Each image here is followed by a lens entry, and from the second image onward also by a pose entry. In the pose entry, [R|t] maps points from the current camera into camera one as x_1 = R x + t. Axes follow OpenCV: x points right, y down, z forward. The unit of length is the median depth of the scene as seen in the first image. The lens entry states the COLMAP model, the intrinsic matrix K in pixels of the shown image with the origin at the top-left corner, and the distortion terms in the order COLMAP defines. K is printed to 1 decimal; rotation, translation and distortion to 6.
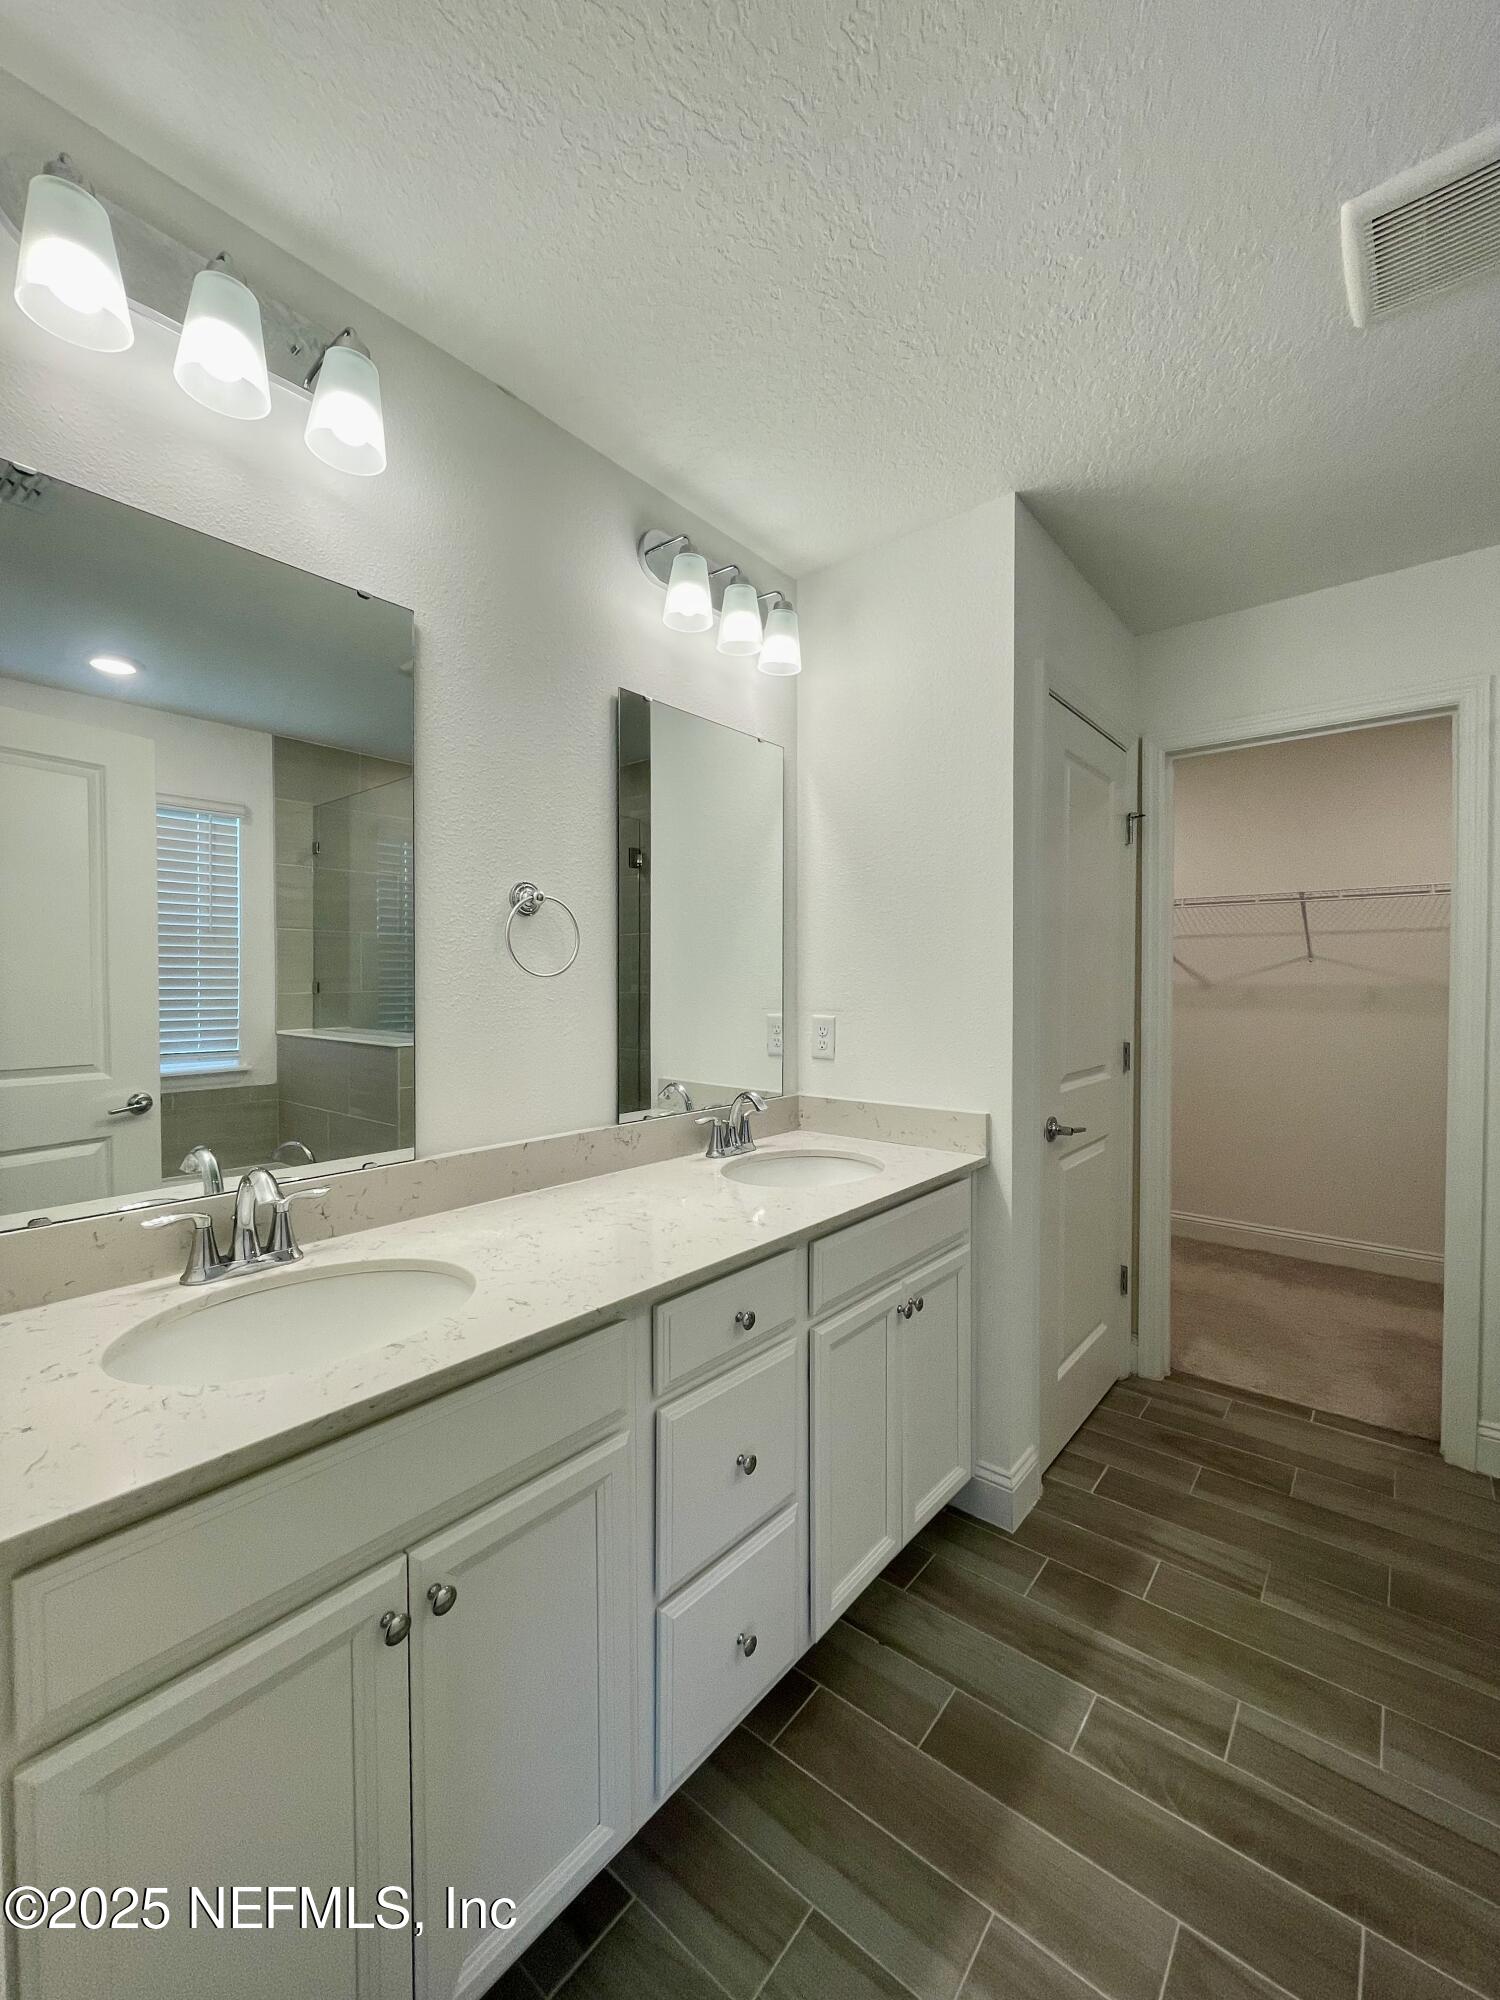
lens RADIAL K [[809.3, 0, 747.0], [0, 809.3, 1005.3], [0, 0, 1]] dist [-0.003078, 0.000014]
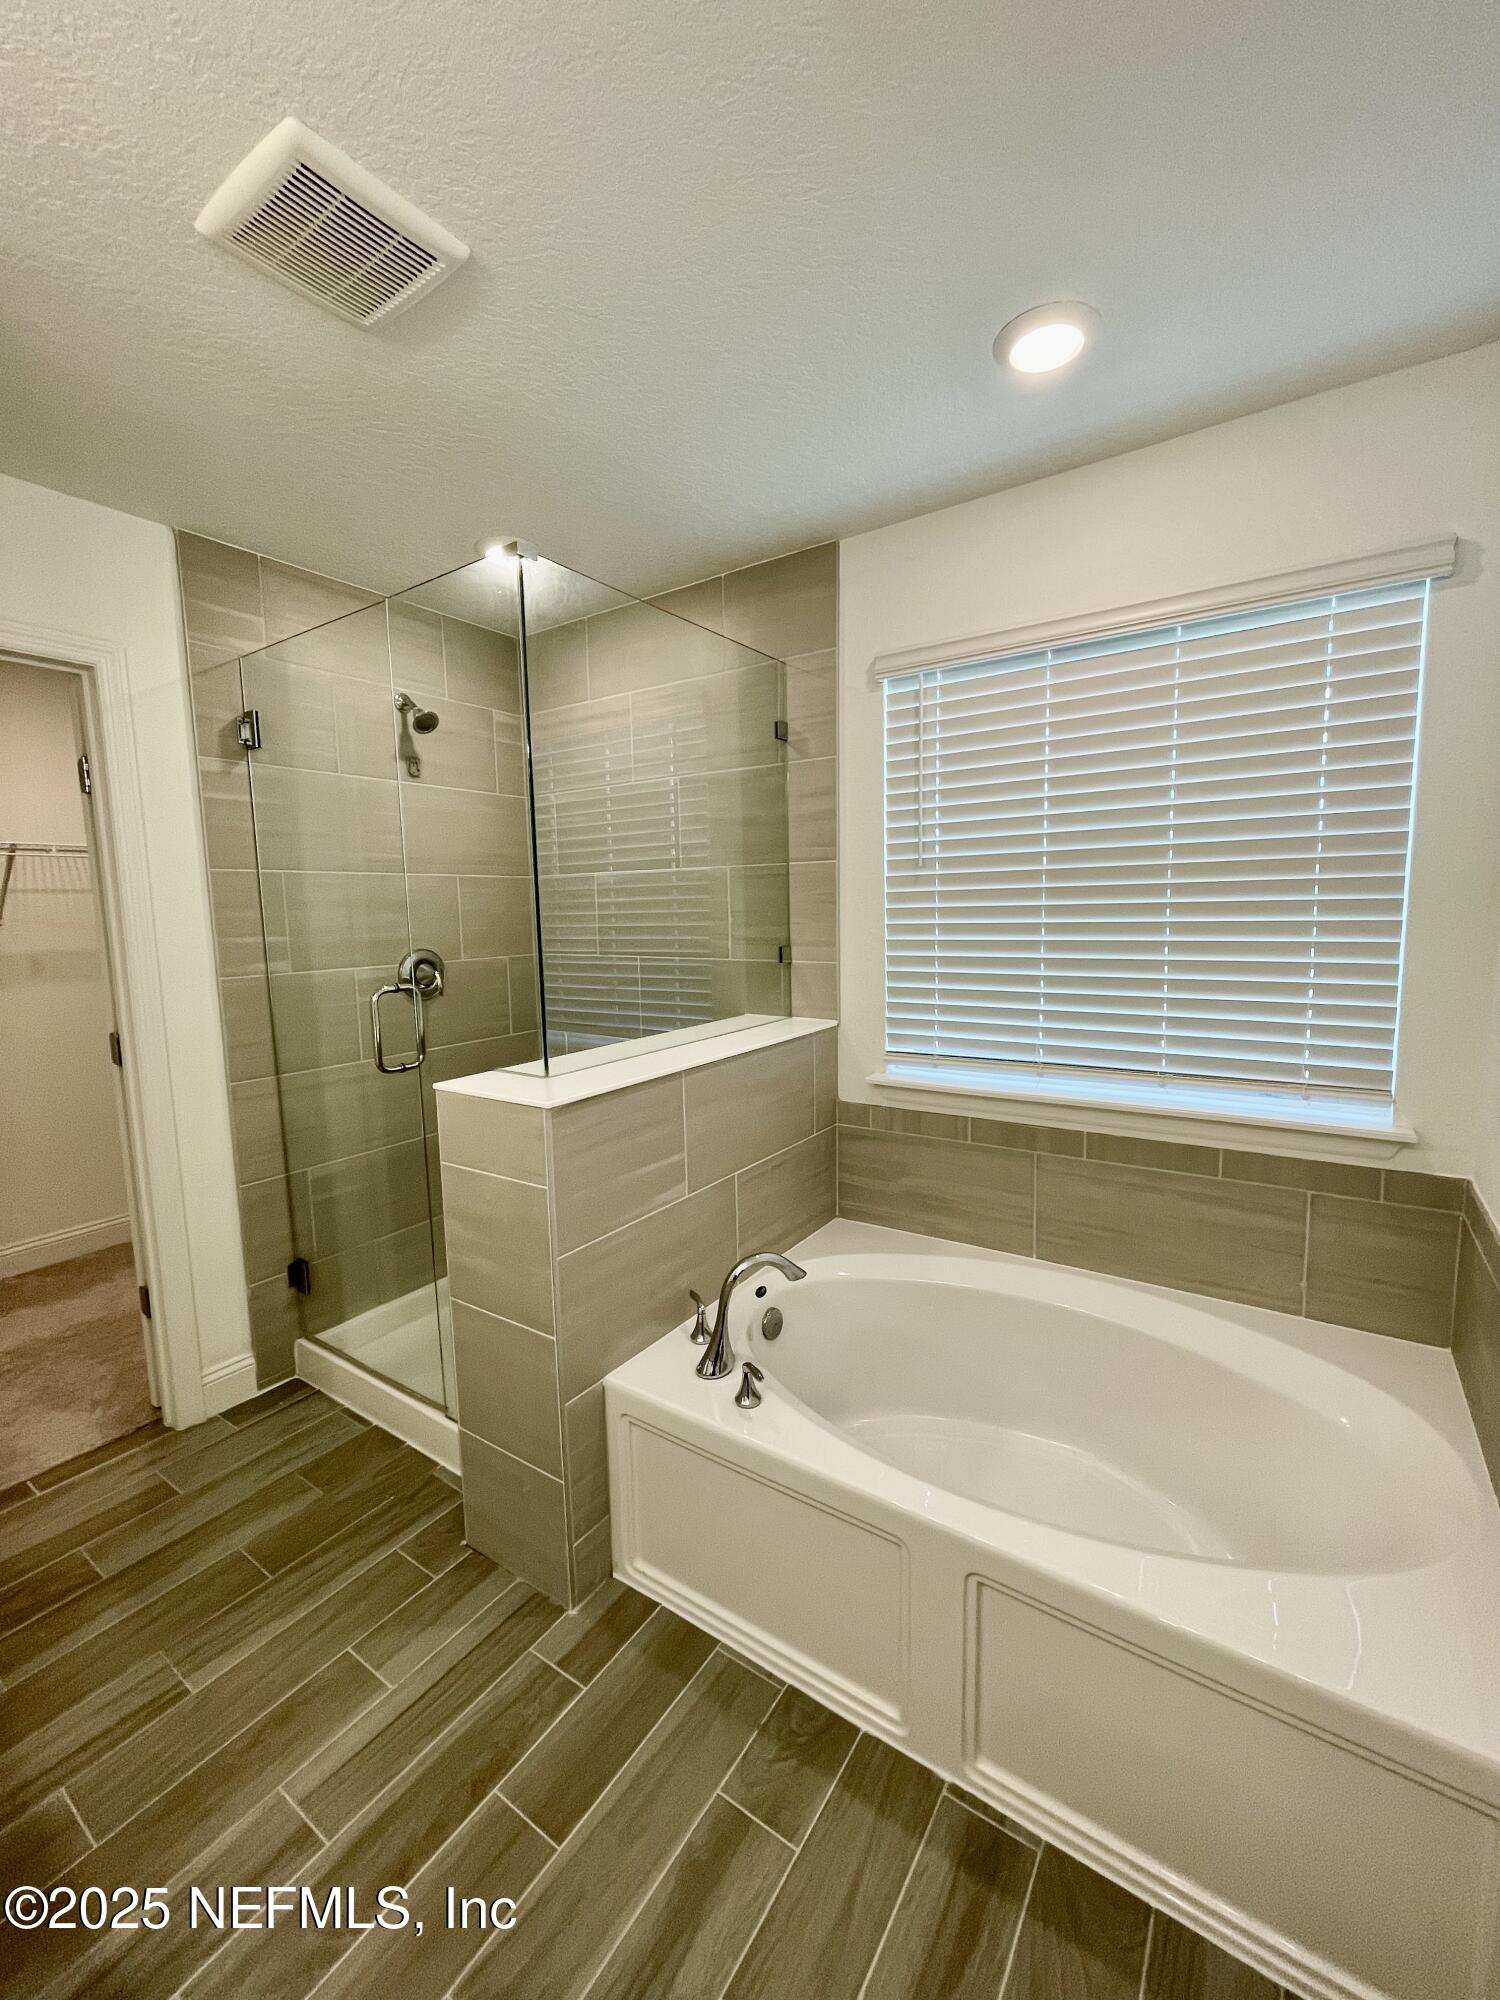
lens RADIAL K [[809.3, 0, 747.8], [0, 809.3, 998.8], [0, 0, 1]] dist [-0.003078, 0.000014]
pose [[-0.099583, -0.104929, 0.989481, -0.187483], [0.044718, 0.992948, 0.109797, -0.067359], [-0.994024, 0.055182, -0.094188, 0.409138]]
